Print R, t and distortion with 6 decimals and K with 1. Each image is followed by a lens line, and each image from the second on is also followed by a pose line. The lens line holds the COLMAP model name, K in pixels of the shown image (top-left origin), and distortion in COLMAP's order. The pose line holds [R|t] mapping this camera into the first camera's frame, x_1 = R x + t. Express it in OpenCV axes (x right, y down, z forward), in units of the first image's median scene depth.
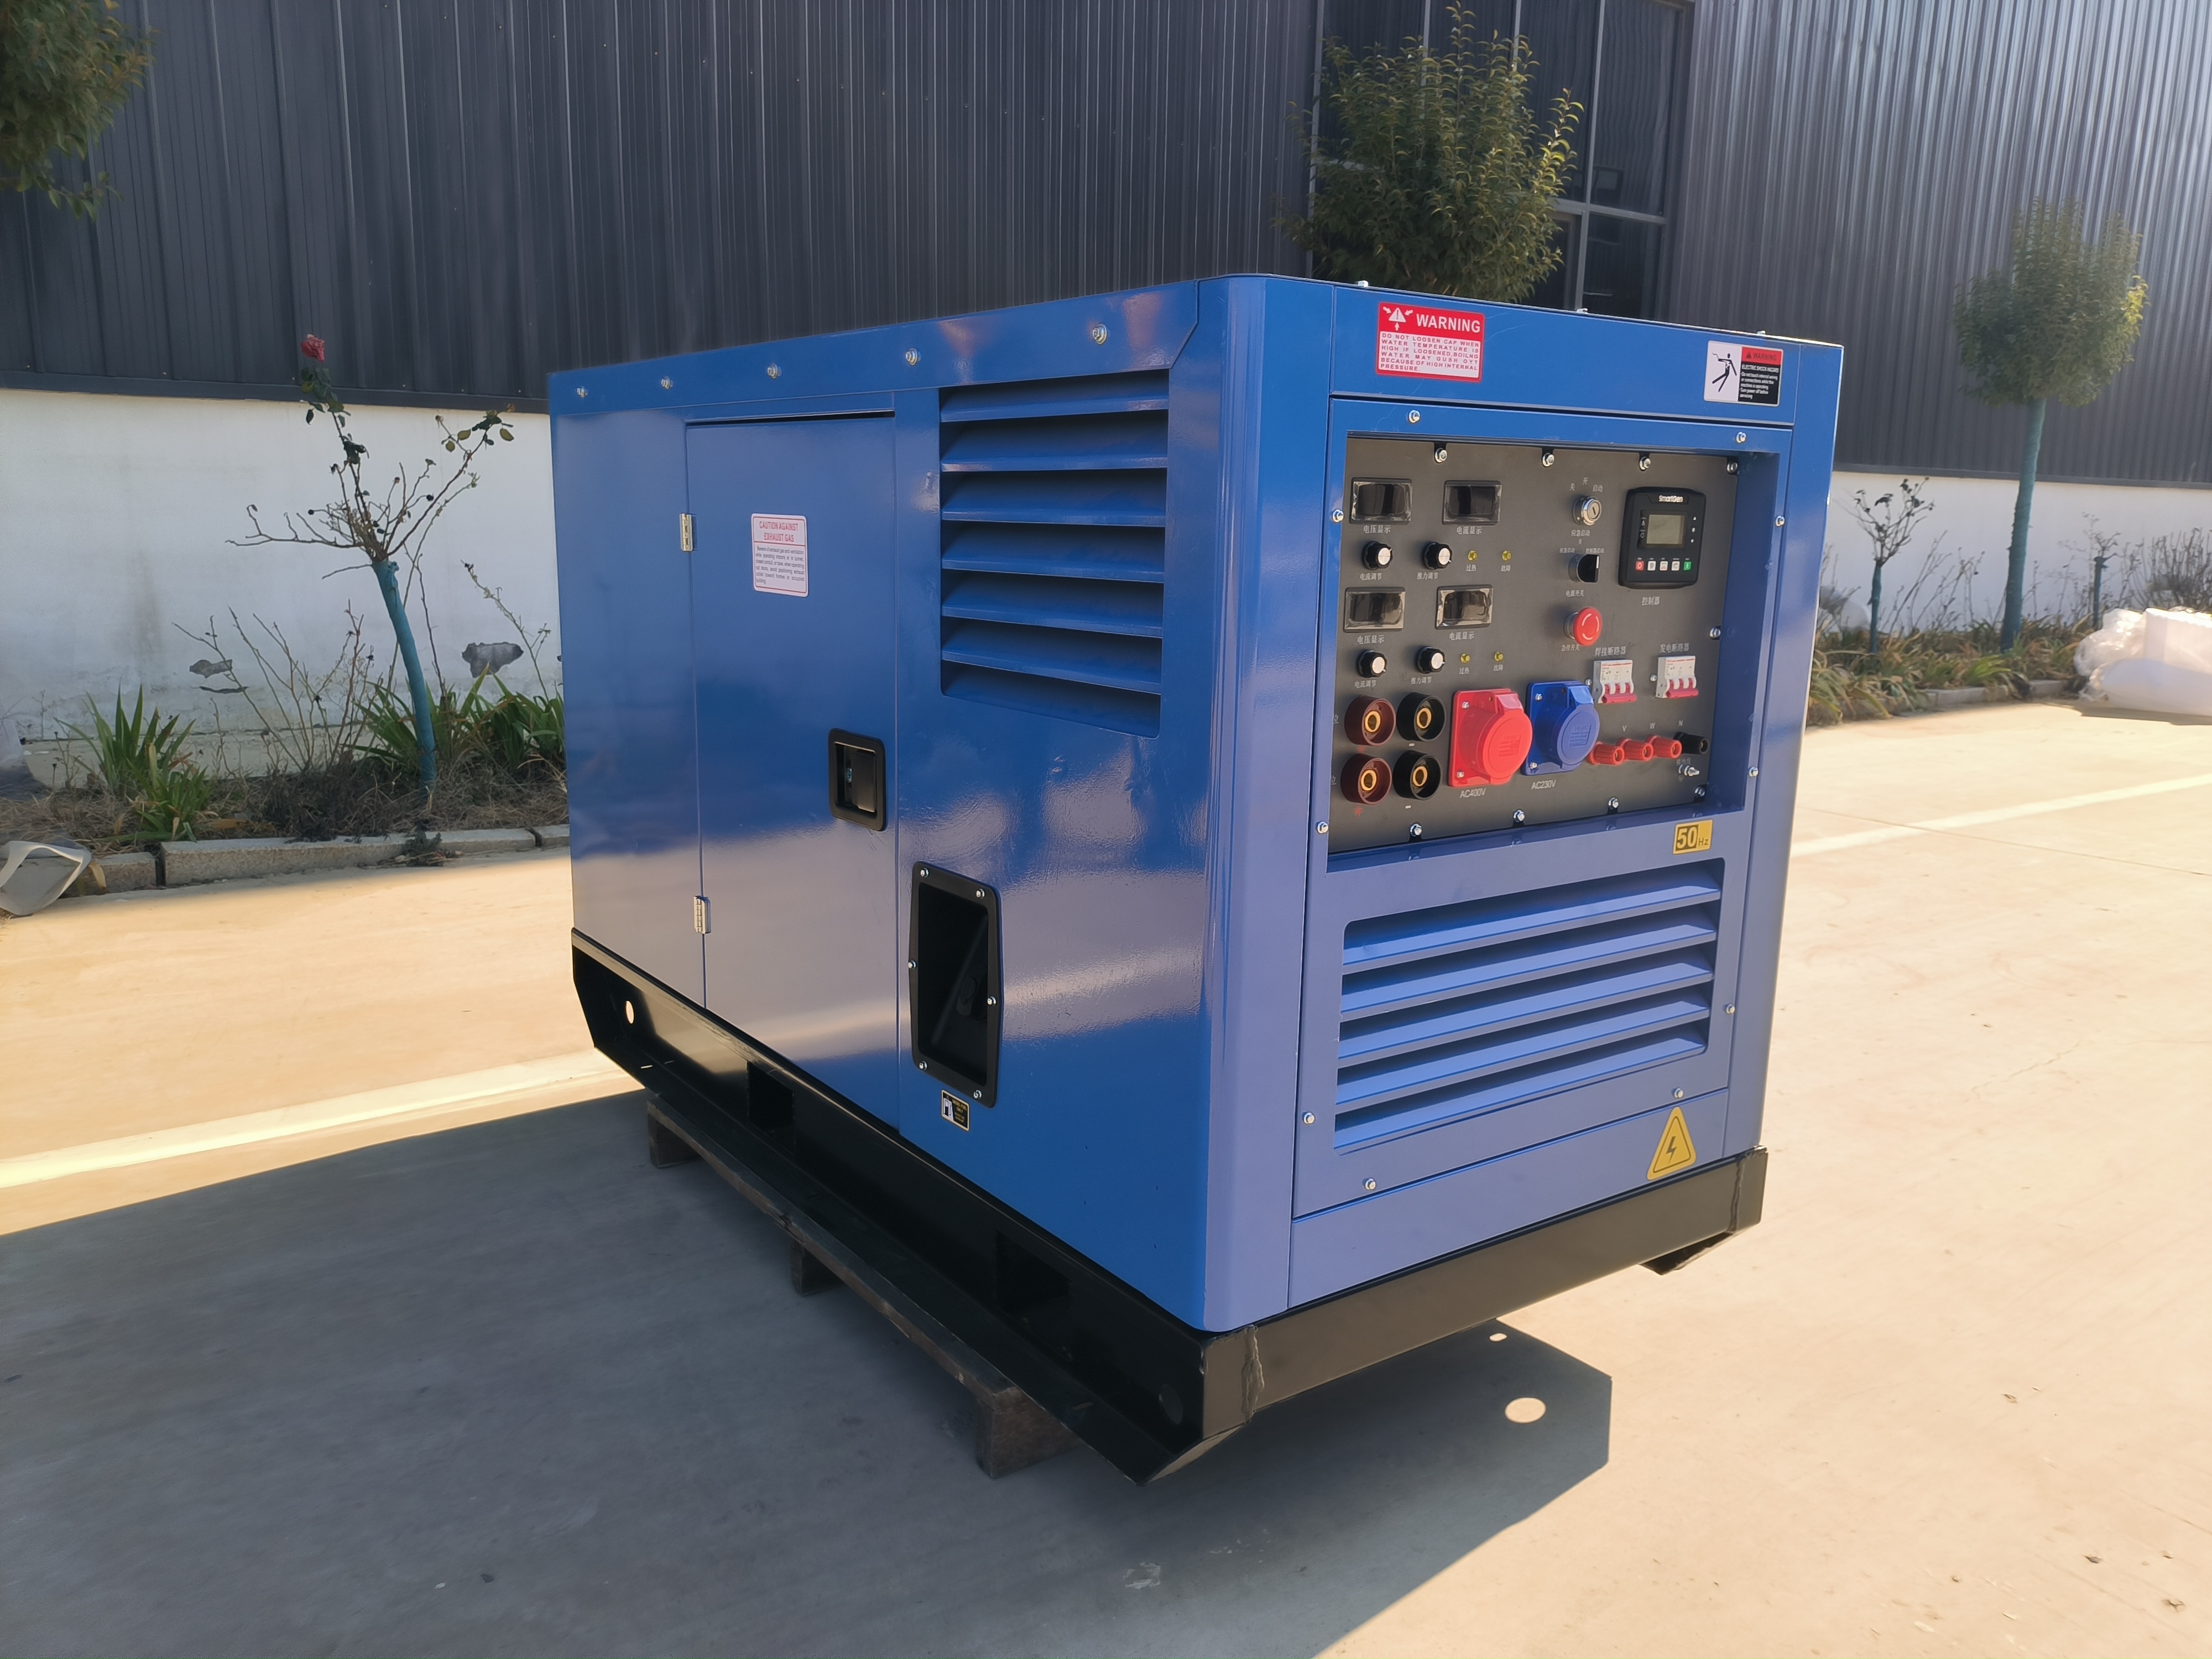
lens RADIAL K [[1663.0, 0, 1112.9], [0, 1663.0, 835.7], [0, 0, 1]] dist [0.062323, -0.071658]
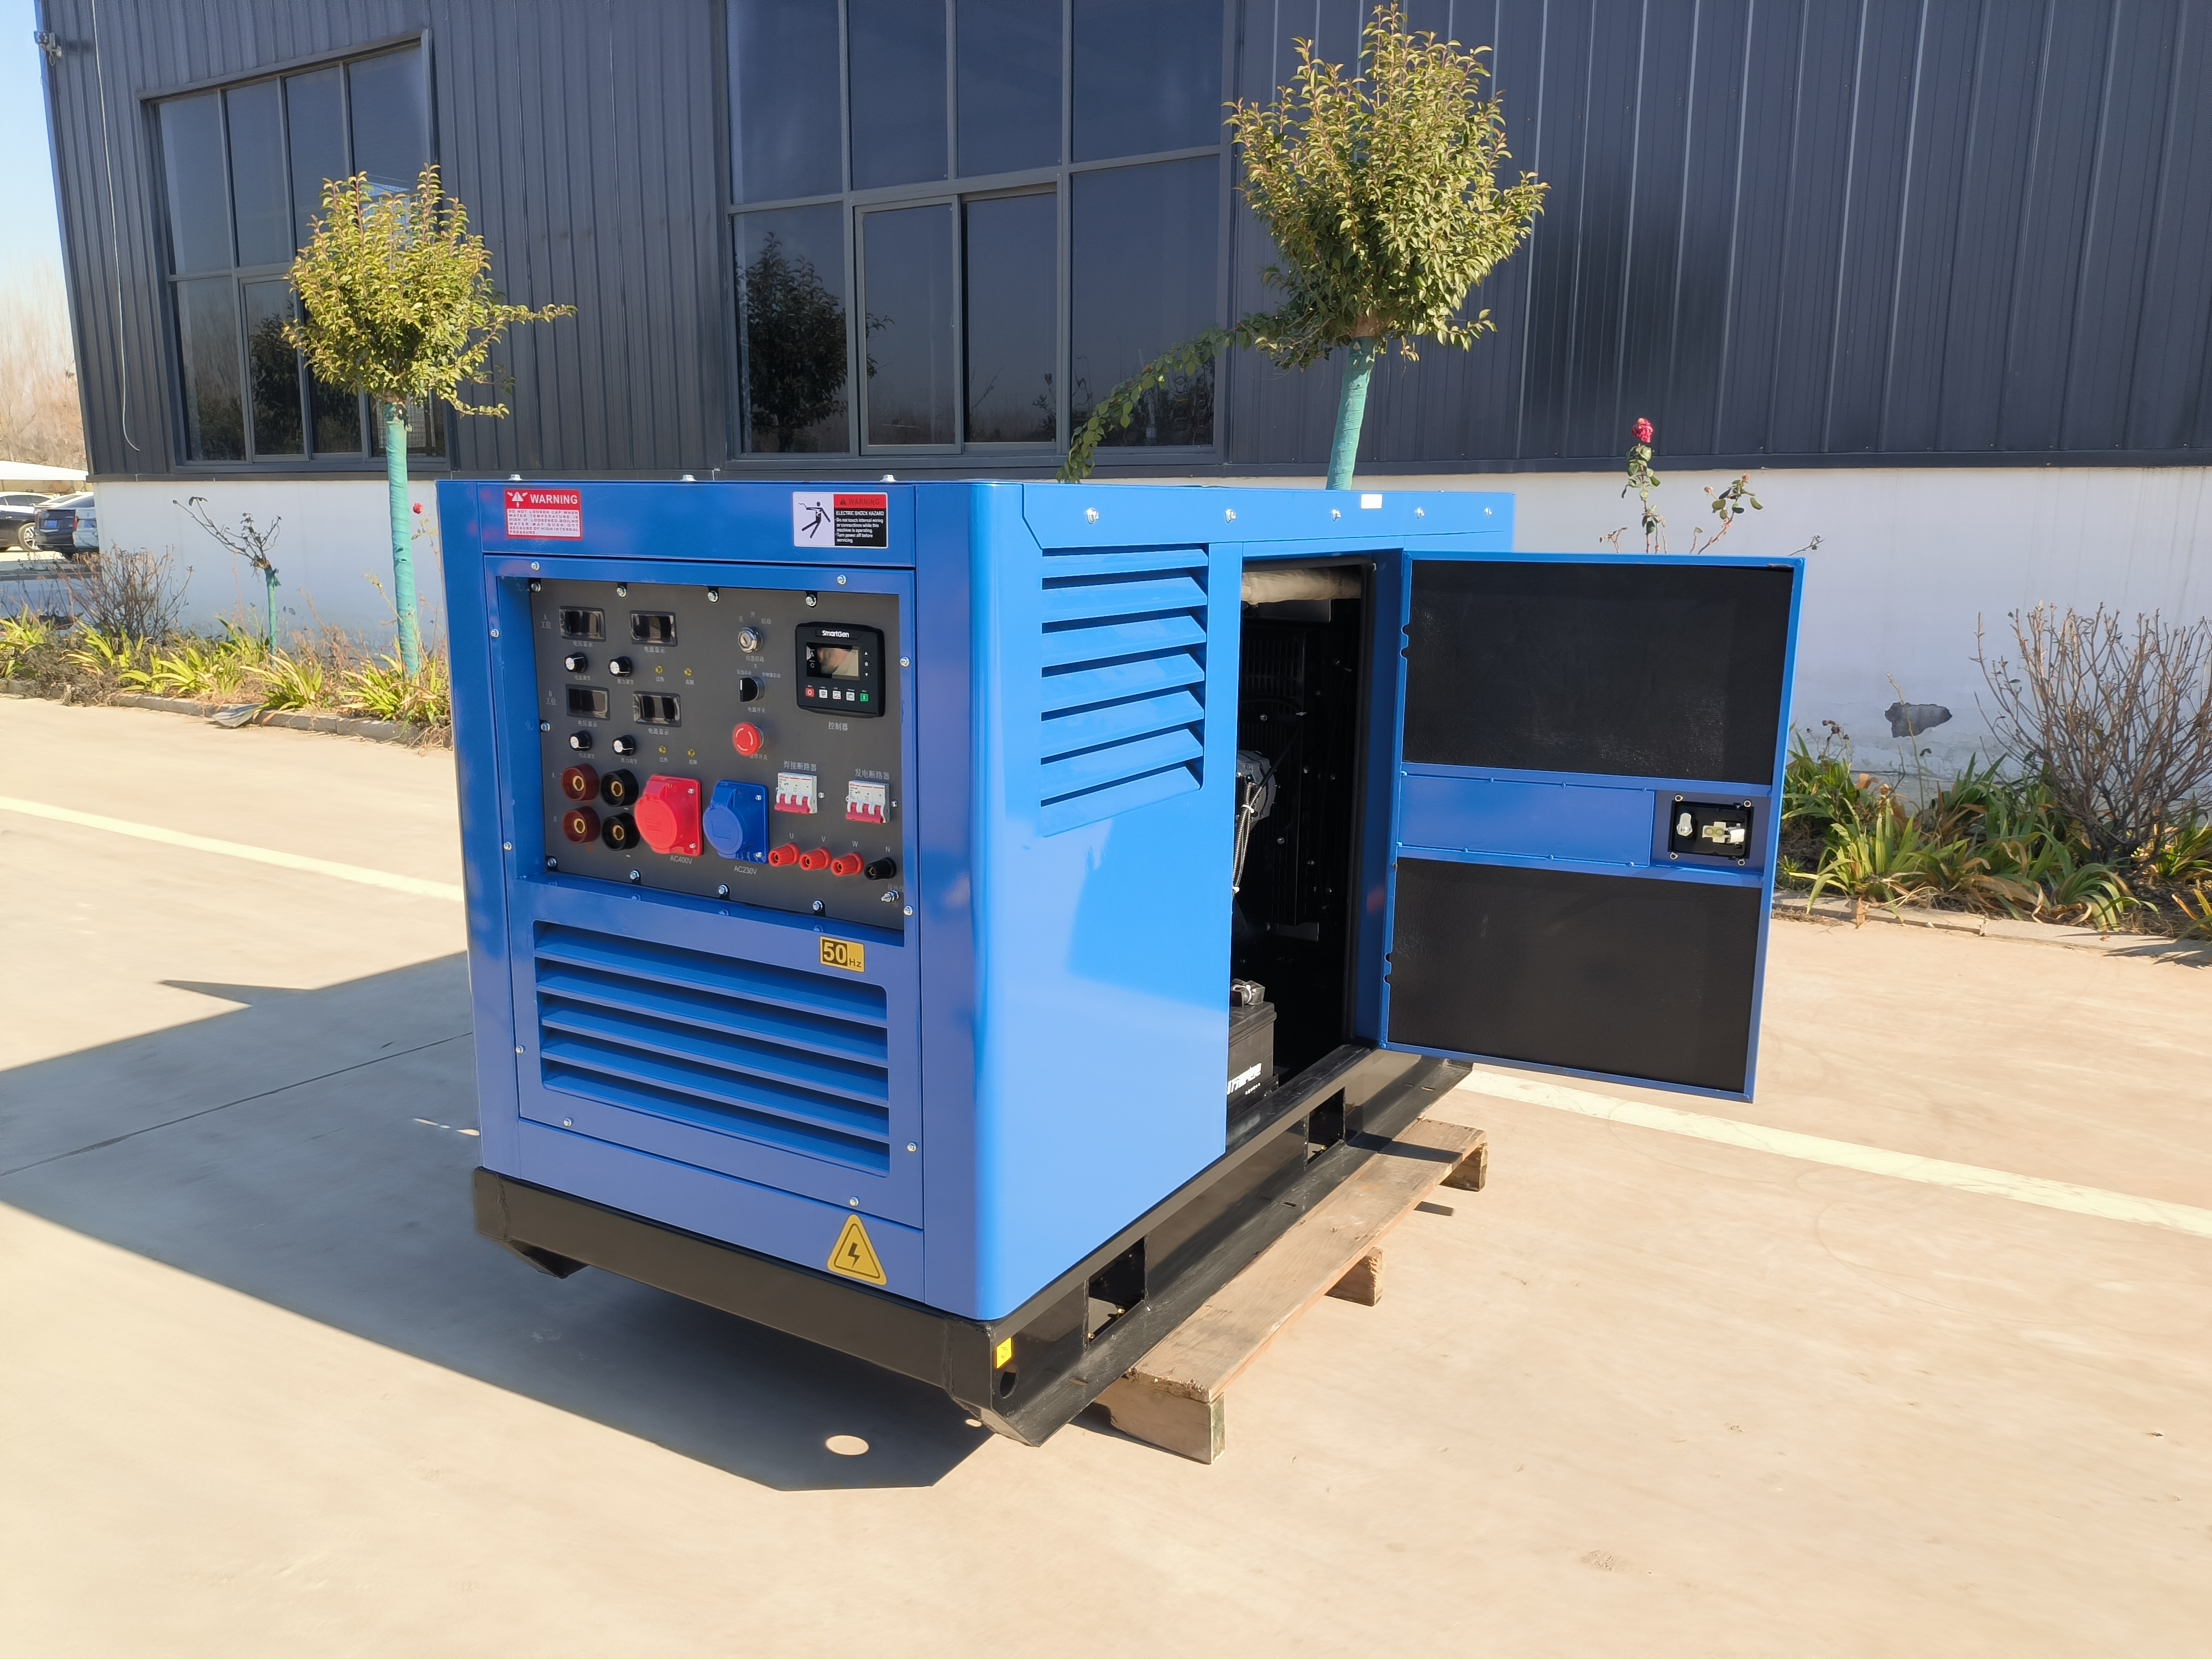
lens RADIAL K [[1663.0, 0, 1115.5], [0, 1663.0, 819.5], [0, 0, 1]] dist [0.062323, -0.071658]
pose [[0.393725, 0.153233, -0.906367, 1.419579], [-0.178379, 0.980001, 0.088195, -0.215270], [0.901755, 0.126952, 0.413184, 0.752828]]
